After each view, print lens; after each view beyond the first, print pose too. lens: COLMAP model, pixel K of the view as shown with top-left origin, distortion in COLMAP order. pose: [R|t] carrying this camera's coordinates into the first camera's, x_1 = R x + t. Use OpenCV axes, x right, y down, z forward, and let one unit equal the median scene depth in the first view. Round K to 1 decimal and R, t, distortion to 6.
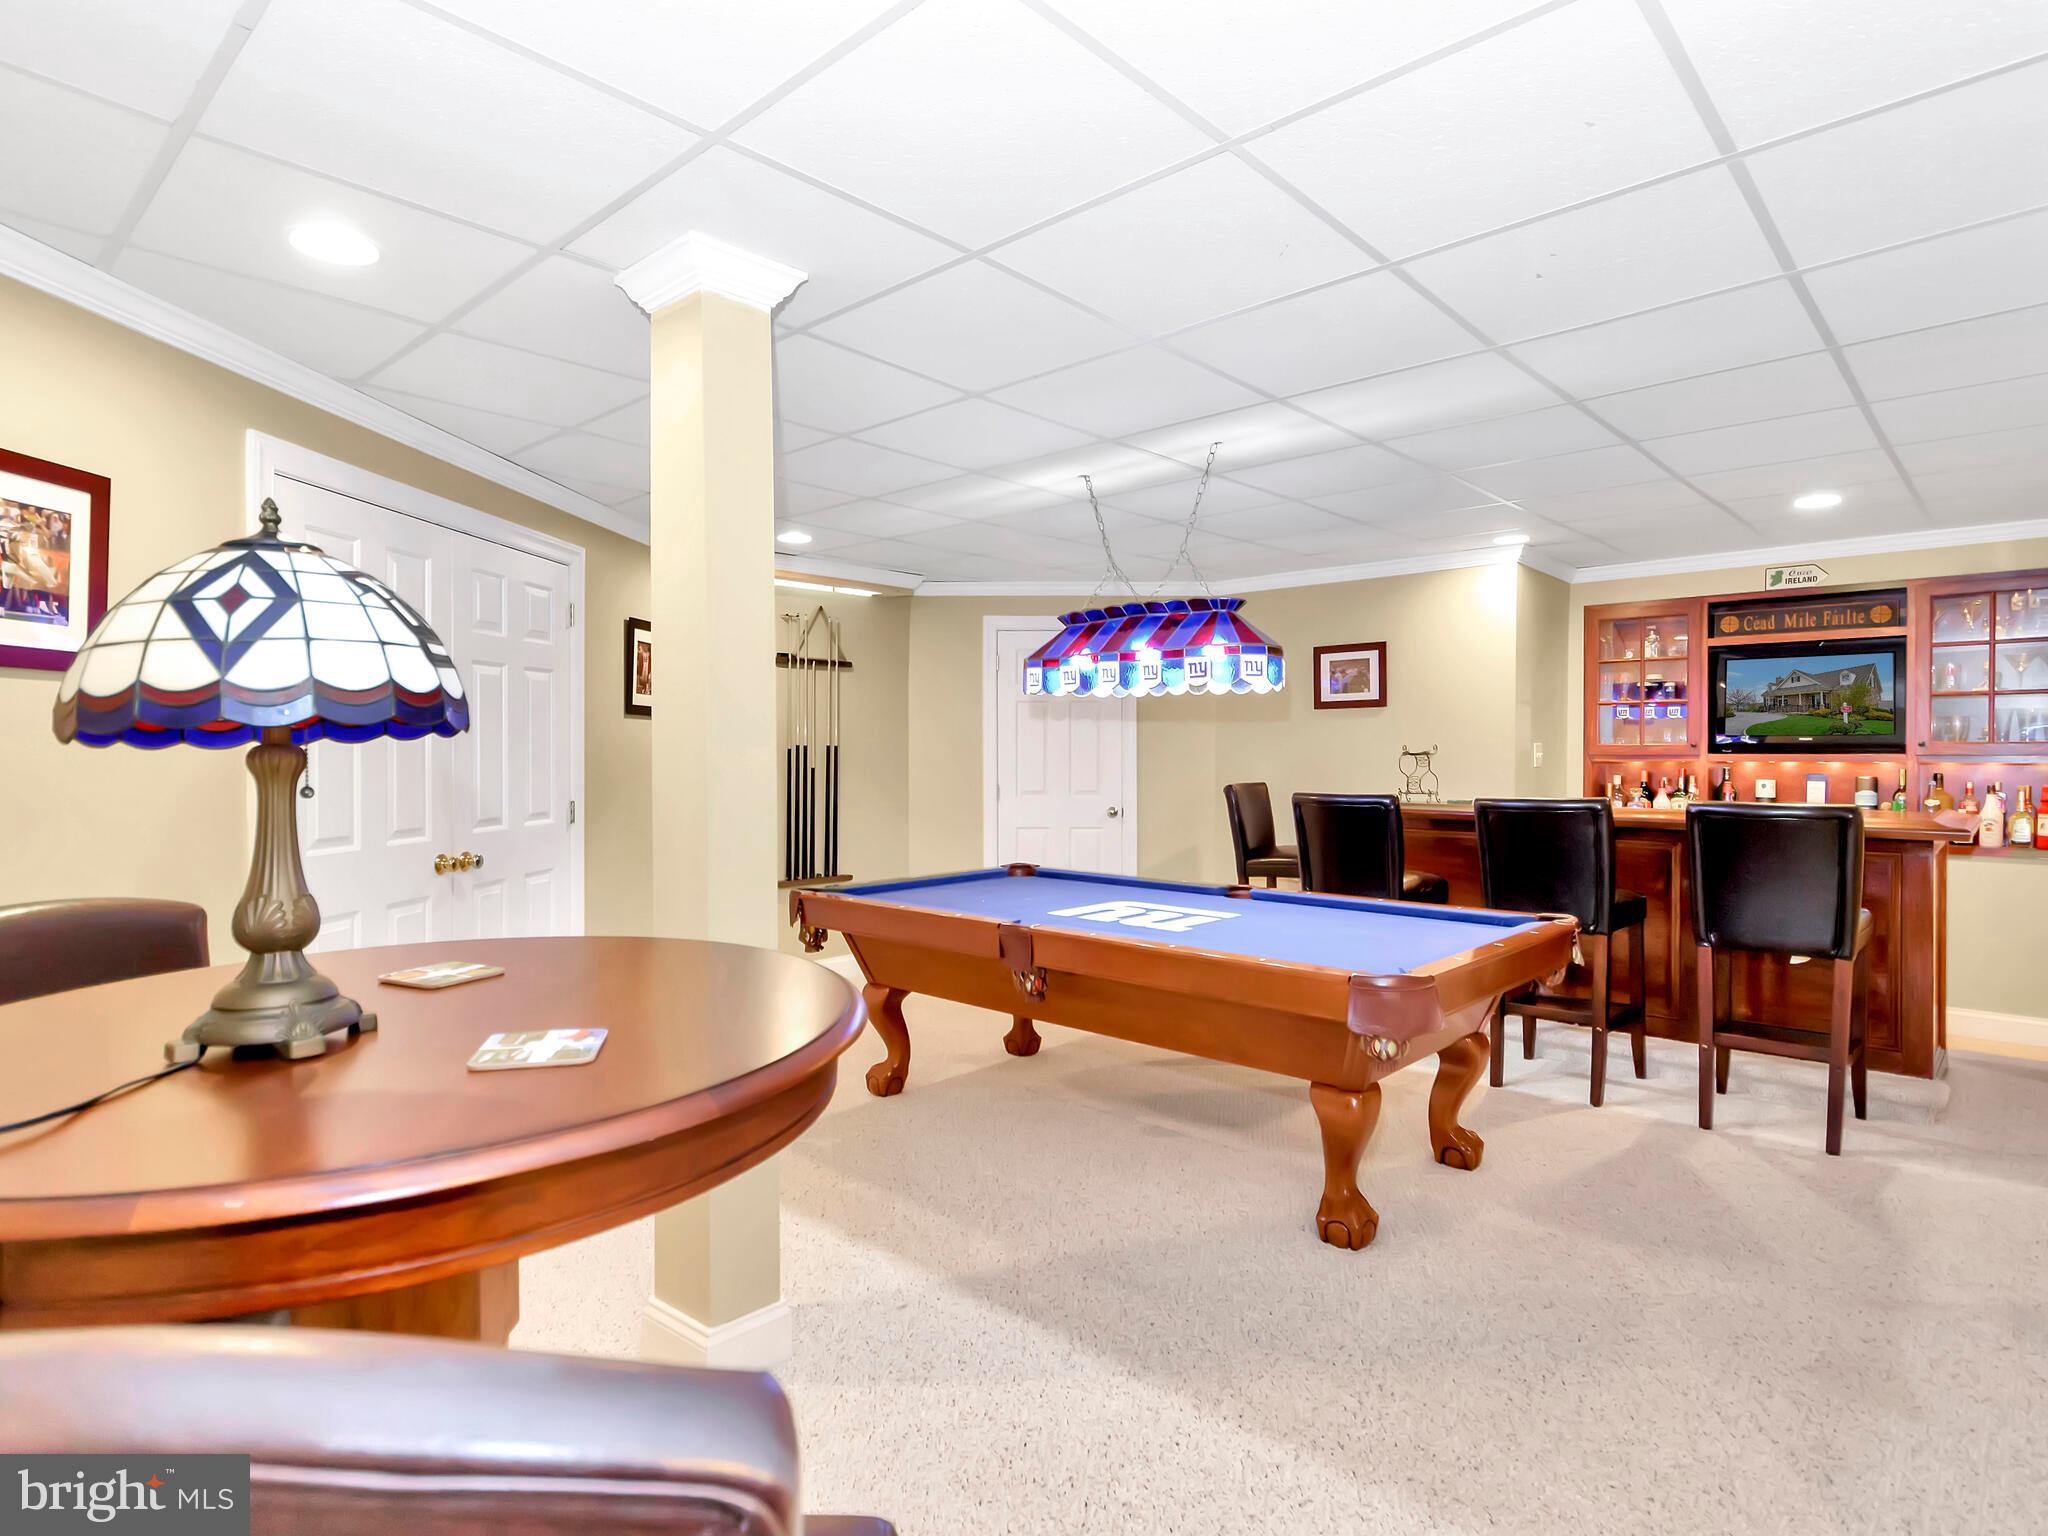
lens RADIAL K [[1058.7, 0, 1024.0], [0, 1058.7, 768.0], [0, 0, 1]] dist [0.012679, -0.000997]
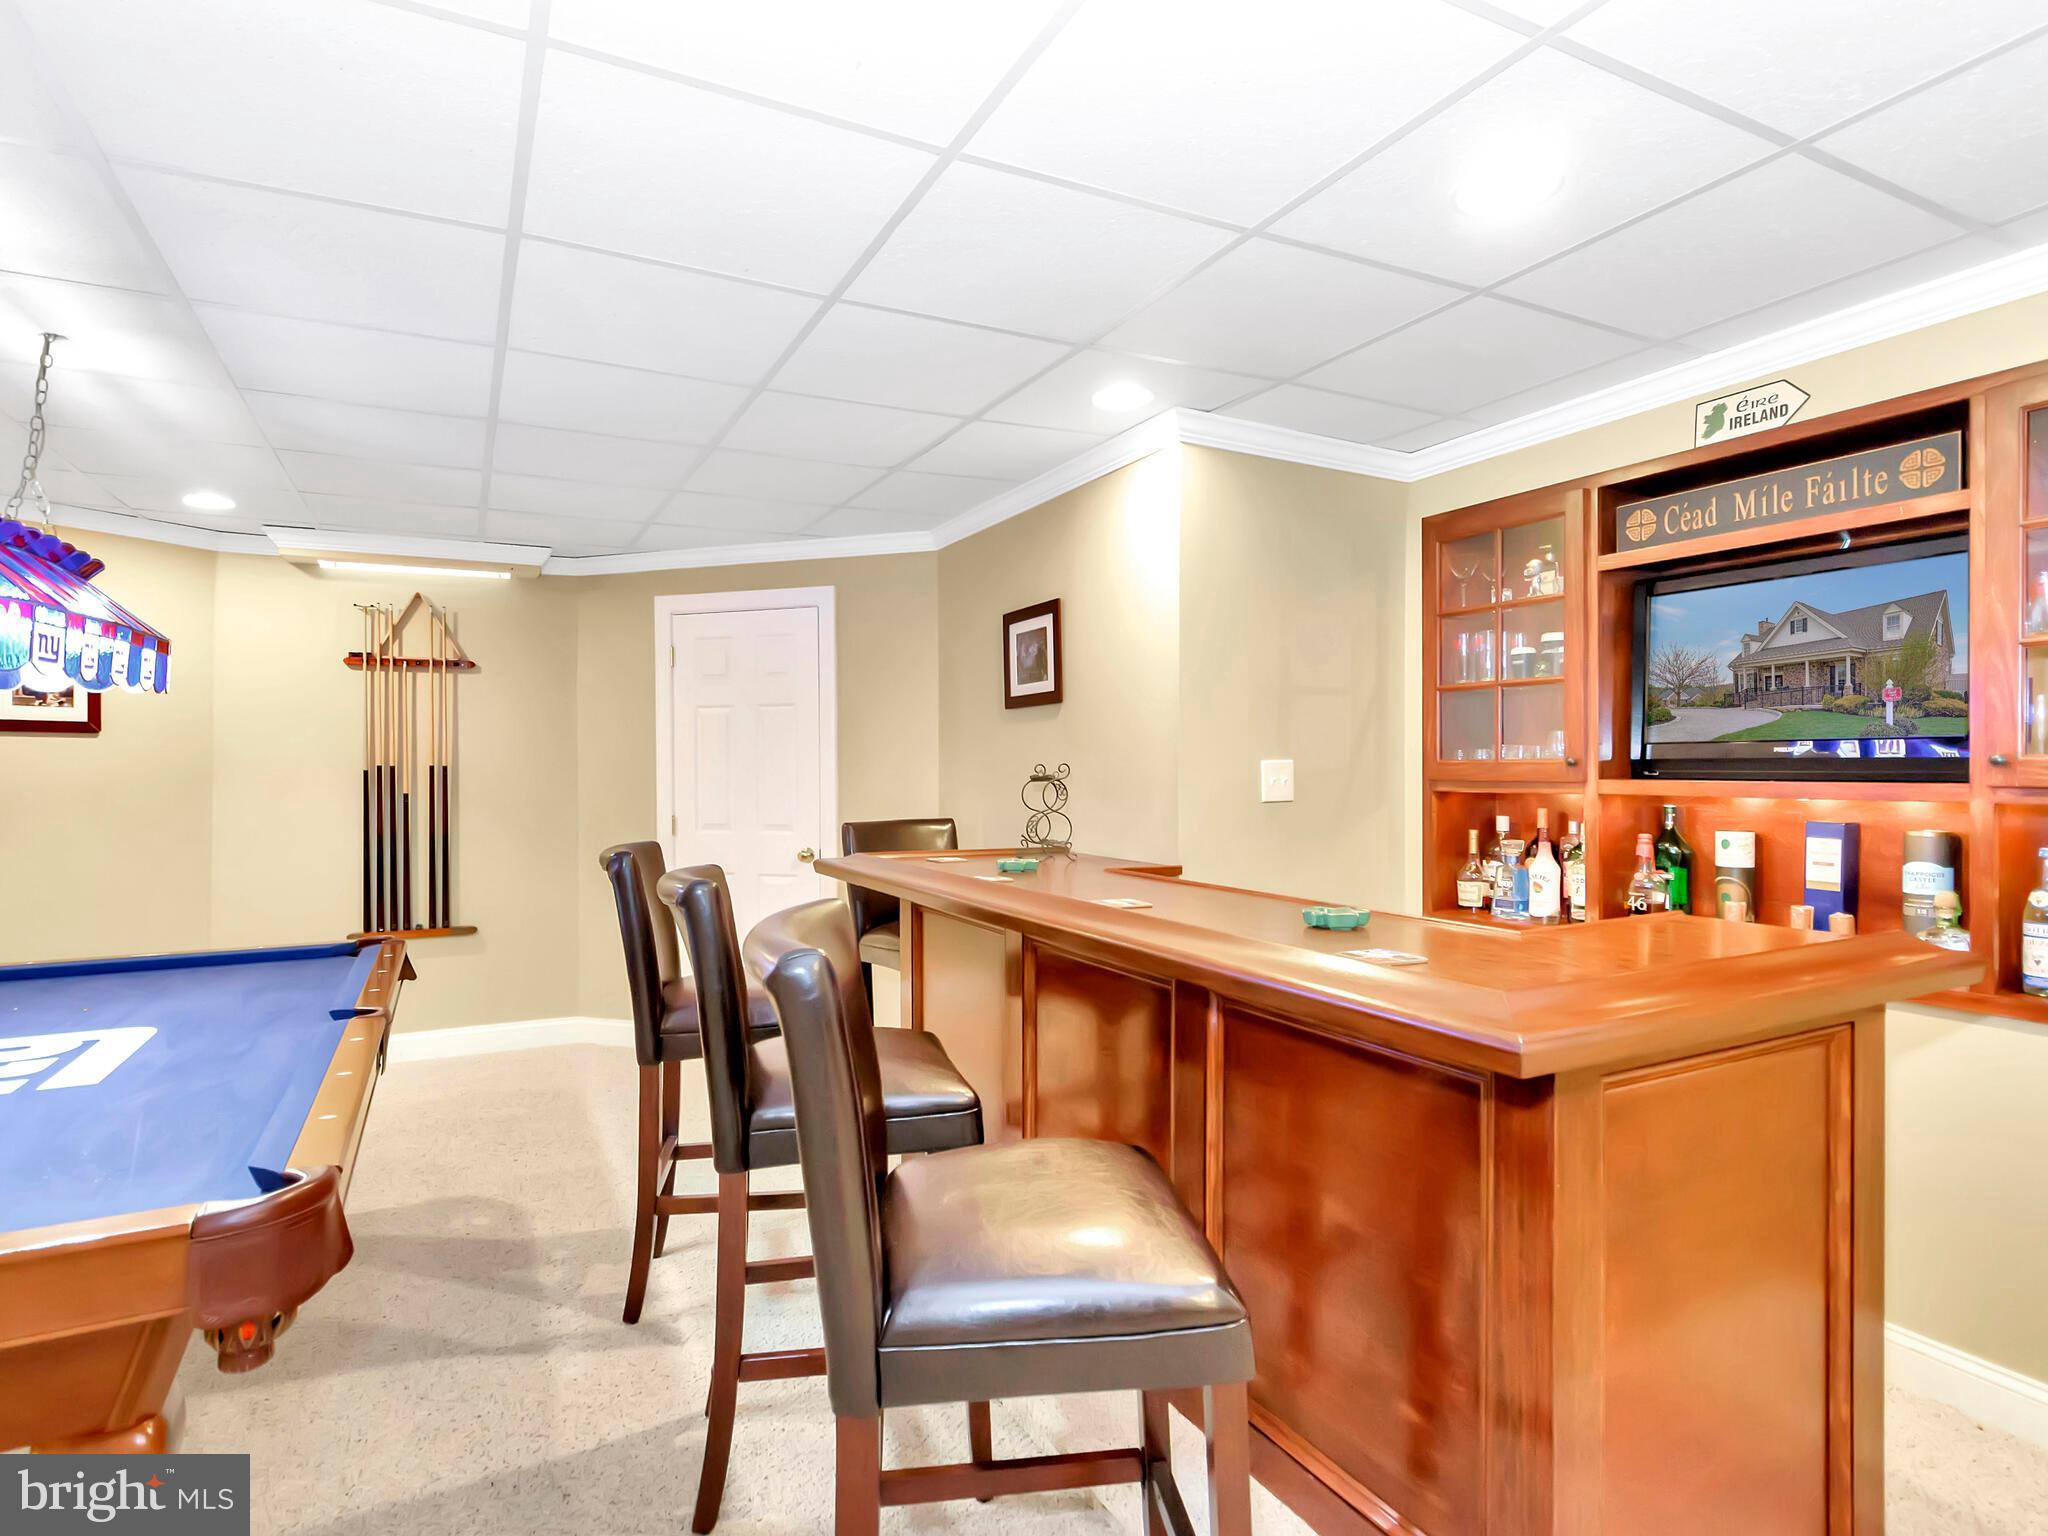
lens RADIAL K [[1058.7, 0, 1024.0], [0, 1058.7, 768.0], [0, 0, 1]] dist [0.012679, -0.000997]
pose [[0.940070, -0.001834, -0.340978, 0.532474], [-0.000426, 0.999978, -0.006552, -0.014833], [0.340982, 0.006305, 0.940049, 0.403077]]
